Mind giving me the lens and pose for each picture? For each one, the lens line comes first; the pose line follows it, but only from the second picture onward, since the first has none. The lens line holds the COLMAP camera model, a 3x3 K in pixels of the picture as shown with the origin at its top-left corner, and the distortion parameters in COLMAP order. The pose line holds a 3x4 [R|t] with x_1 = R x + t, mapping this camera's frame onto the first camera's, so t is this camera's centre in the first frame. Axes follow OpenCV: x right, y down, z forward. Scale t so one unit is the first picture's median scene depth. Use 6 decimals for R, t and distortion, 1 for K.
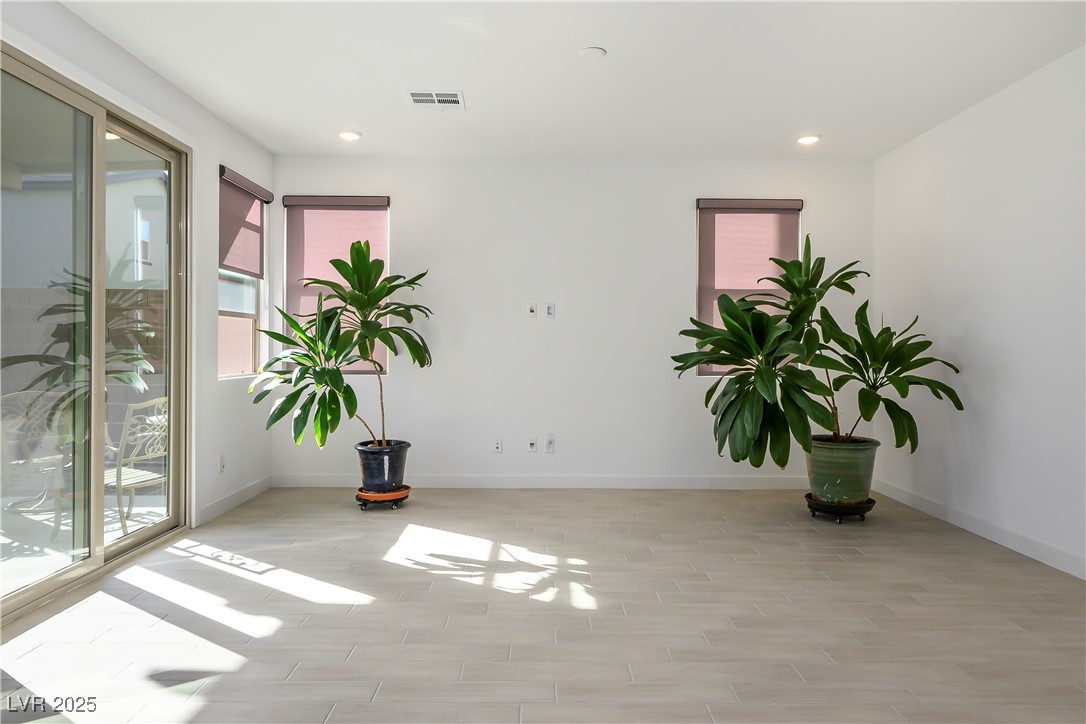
lens RADIAL K [[692.0, 0, 540.2], [0, 692.0, 344.8], [0, 0, 1]] dist [-0.004638, -0.001412]
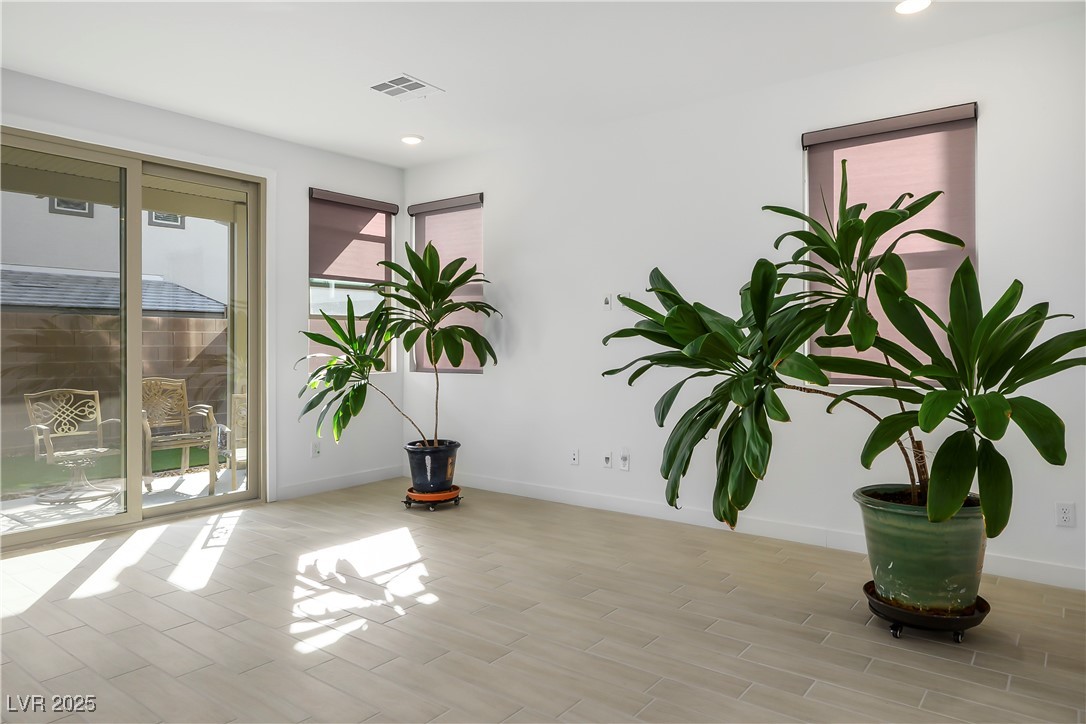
lens RADIAL K [[692.0, 0, 540.2], [0, 692.0, 344.8], [0, 0, 1]] dist [-0.004638, -0.001412]
pose [[0.791274, -0.008733, -0.611400, 0.559416], [0.009479, 0.999953, -0.002014, 0.005389], [0.611389, -0.004202, 0.791319, 0.345212]]
